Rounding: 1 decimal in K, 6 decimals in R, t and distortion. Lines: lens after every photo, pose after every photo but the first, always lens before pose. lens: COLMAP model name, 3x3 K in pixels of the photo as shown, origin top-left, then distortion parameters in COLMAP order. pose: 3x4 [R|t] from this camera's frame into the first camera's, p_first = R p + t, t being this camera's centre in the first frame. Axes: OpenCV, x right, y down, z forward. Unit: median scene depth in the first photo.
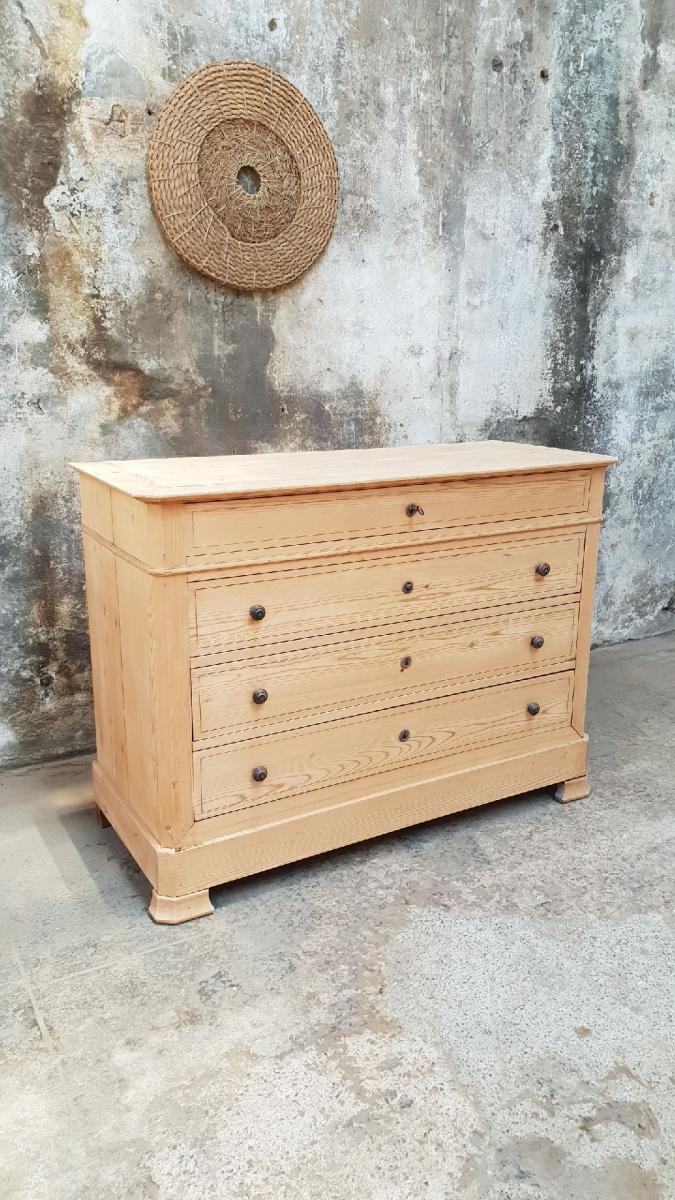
lens RADIAL K [[952.0, 0, 351.2], [0, 952.0, 599.7], [0, 0, 1]] dist [-0.016025, 0.029398]
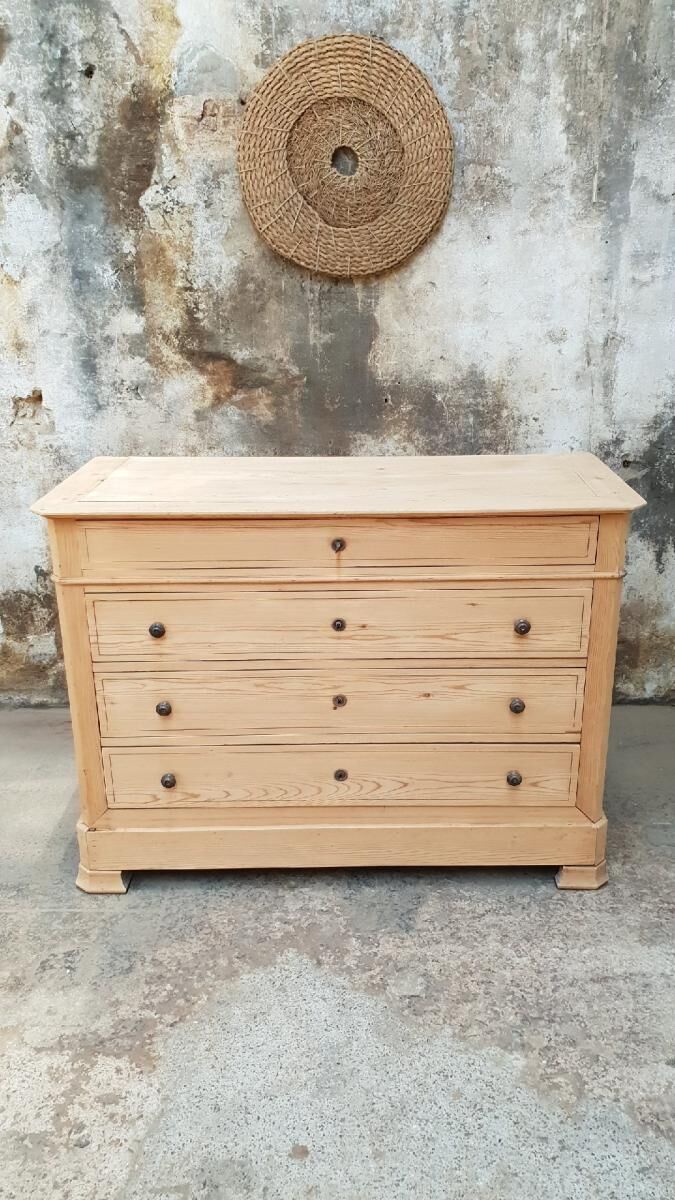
lens RADIAL K [[952.0, 0, 354.5], [0, 952.0, 586.3], [0, 0, 1]] dist [-0.016025, 0.029398]
pose [[0.861162, 0.156100, -0.483769, 0.438640], [-0.116956, 0.986995, 0.110283, -0.131214], [0.494693, -0.038392, 0.868219, 0.166871]]
